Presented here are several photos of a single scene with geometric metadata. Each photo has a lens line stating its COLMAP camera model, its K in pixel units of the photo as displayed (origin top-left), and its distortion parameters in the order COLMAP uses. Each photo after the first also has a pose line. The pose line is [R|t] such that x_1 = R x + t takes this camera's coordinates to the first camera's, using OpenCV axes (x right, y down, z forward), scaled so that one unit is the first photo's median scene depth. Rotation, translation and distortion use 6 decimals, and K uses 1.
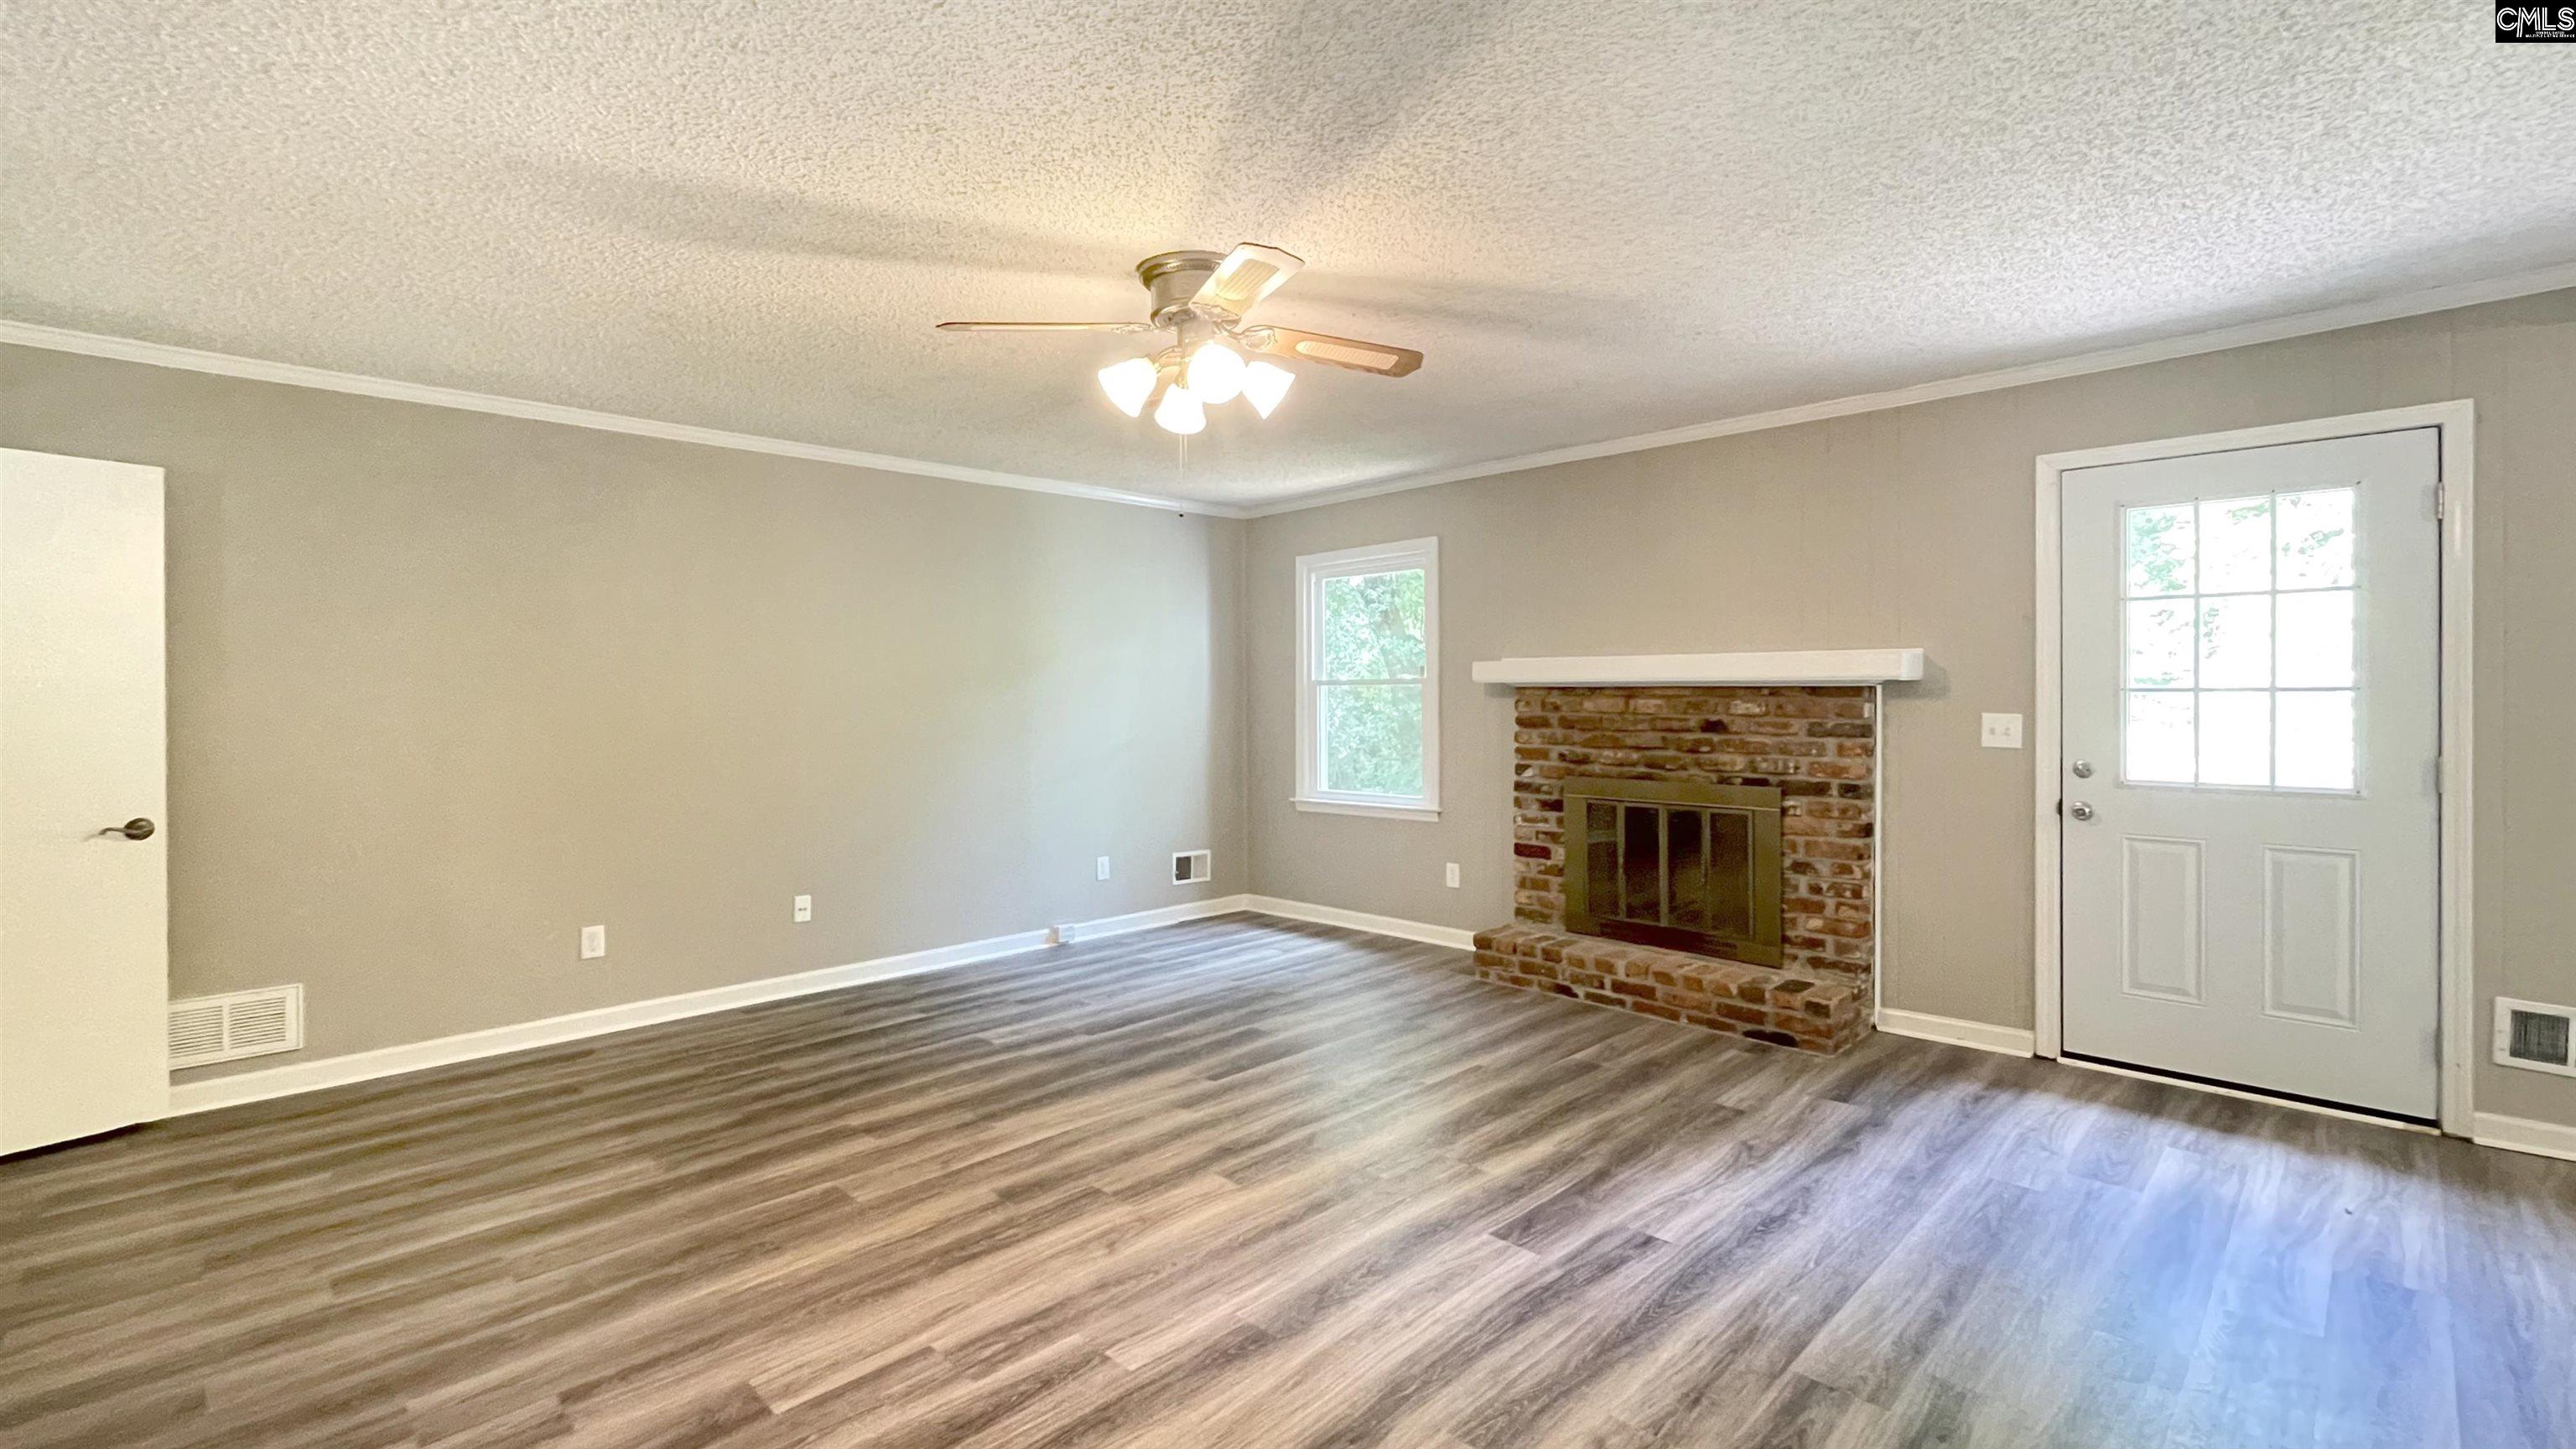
lens RADIAL K [[1113.5, 0, 1287.5], [0, 1113.5, 693.6], [0, 0, 1]] dist [0.000890, -0.000097]
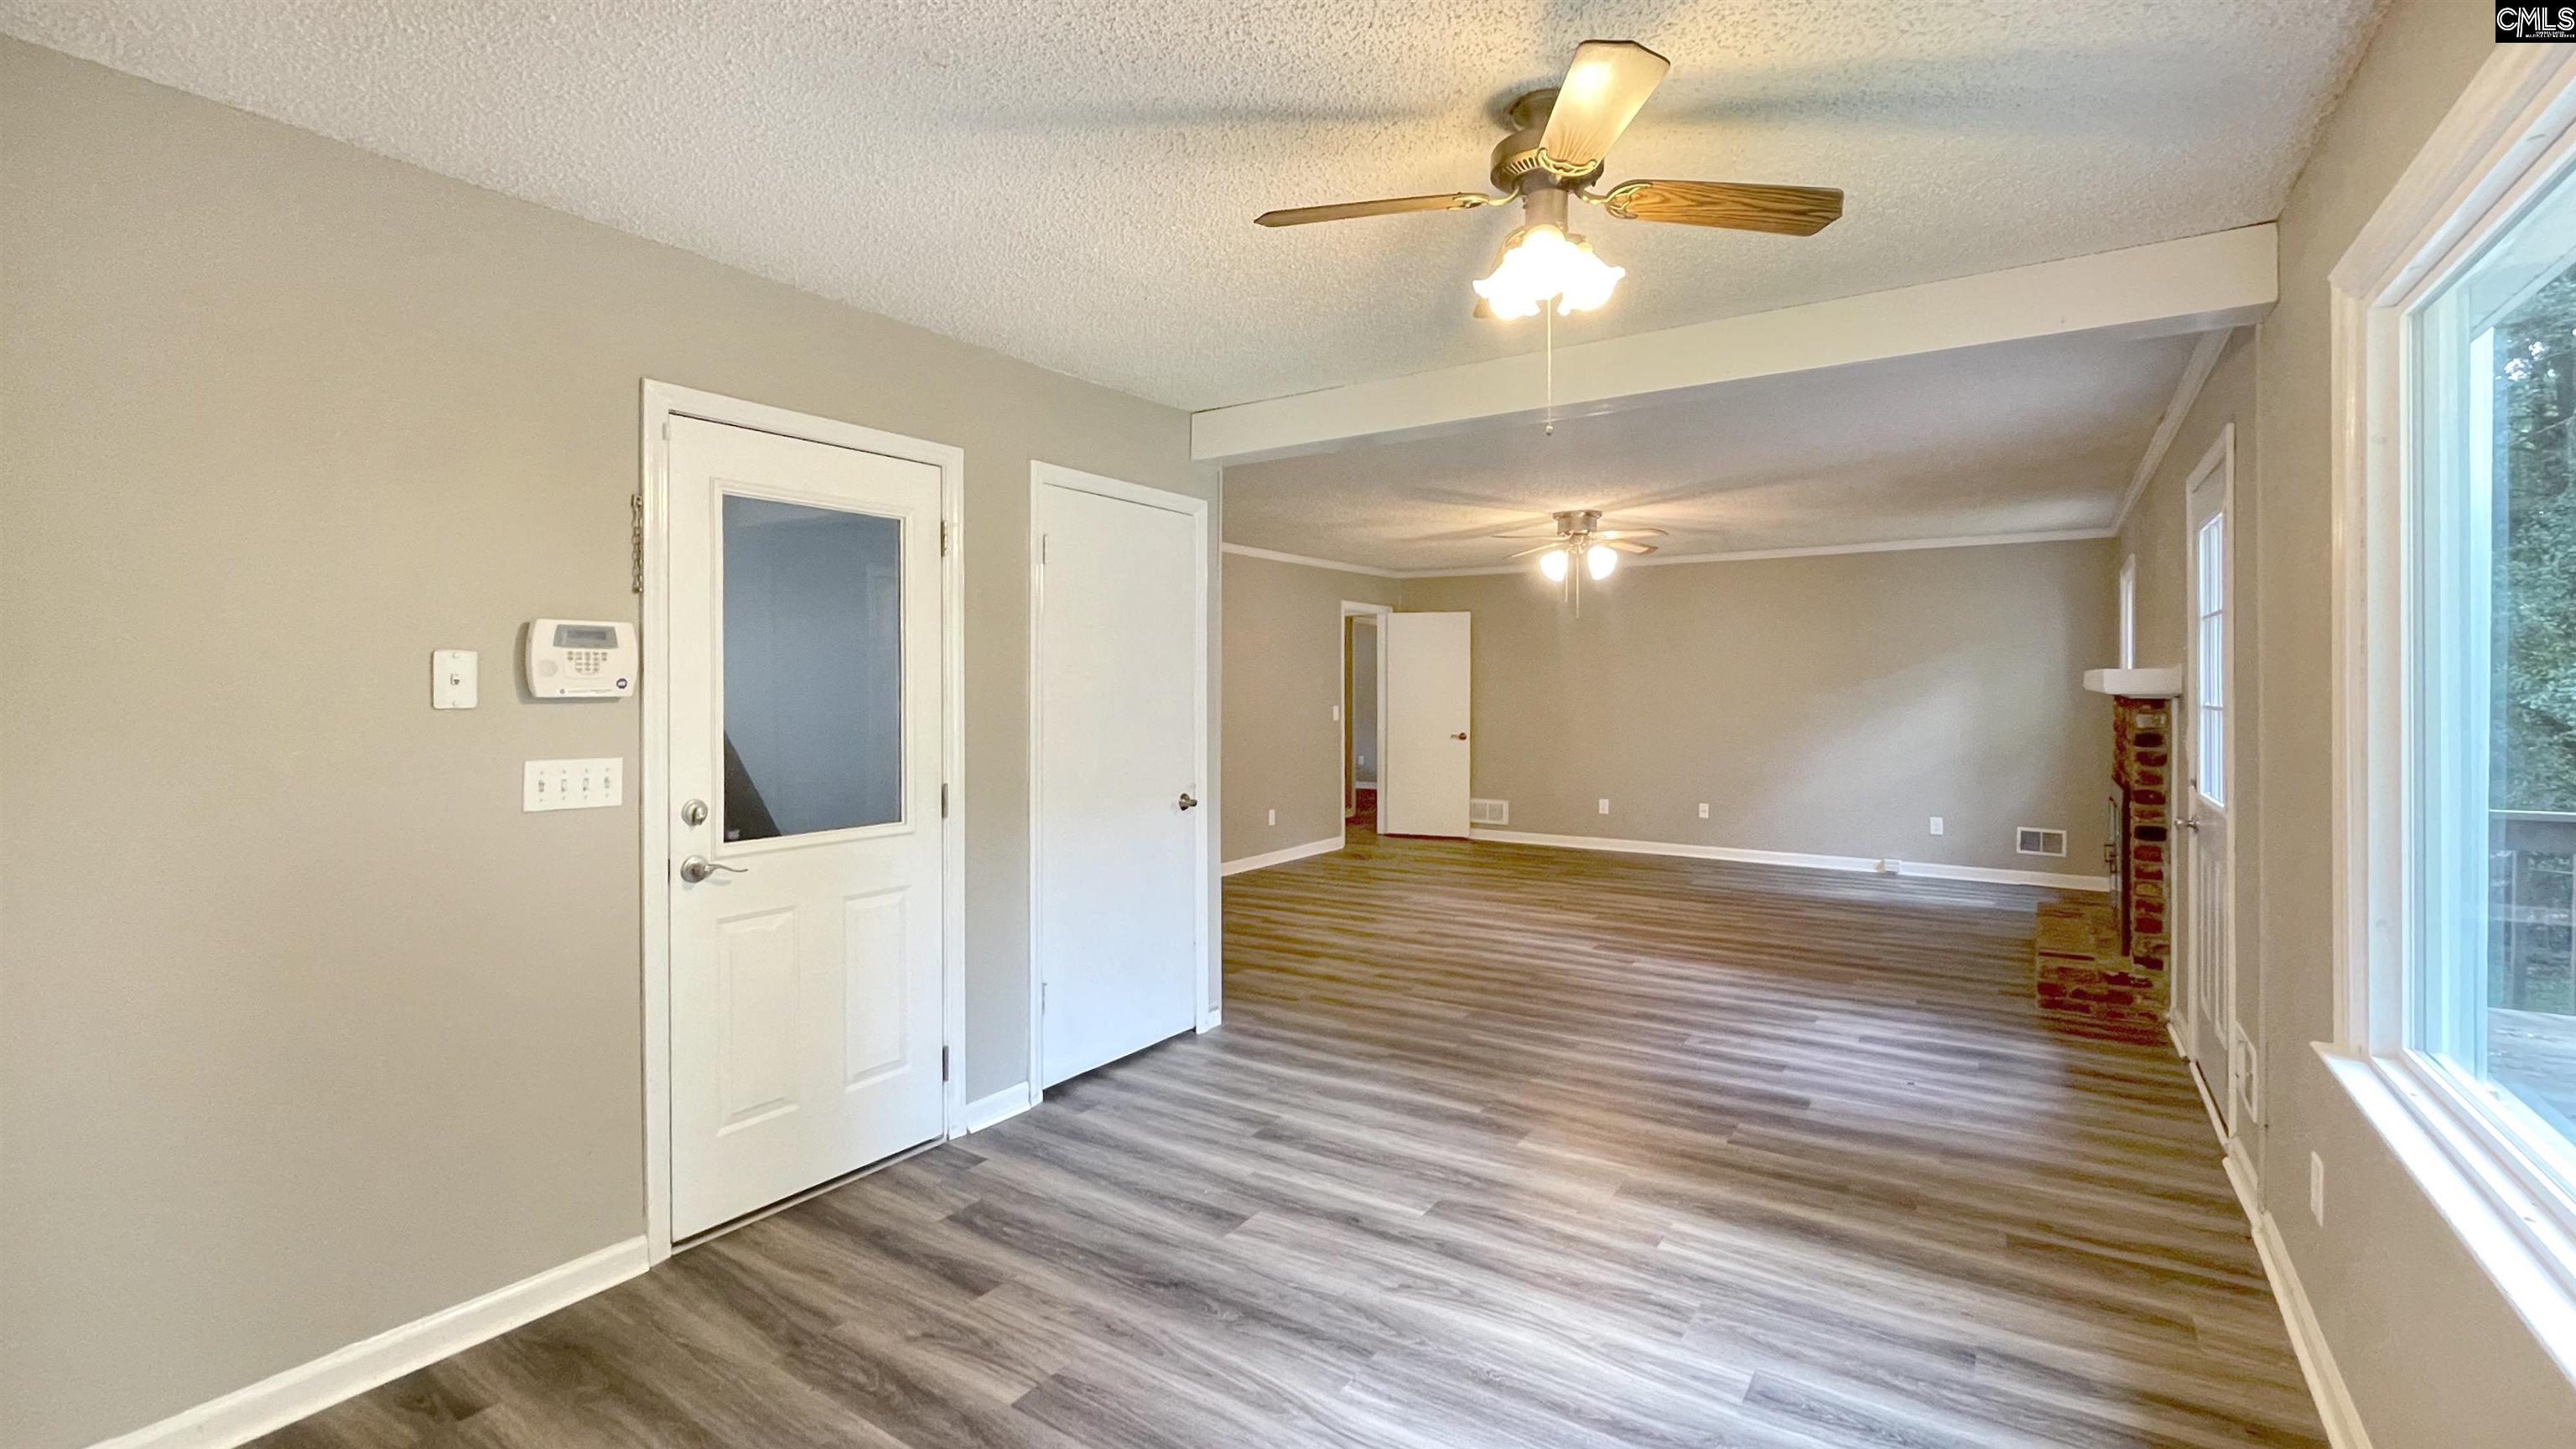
lens RADIAL K [[1113.5, 0, 1287.5], [0, 1113.5, 693.6], [0, 0, 1]] dist [0.000890, -0.000097]
pose [[0.197654, 0.013243, -0.980182, 1.519740], [-0.002129, 0.999912, 0.013080, -0.025459], [0.980270, -0.000498, 0.197665, -0.026615]]
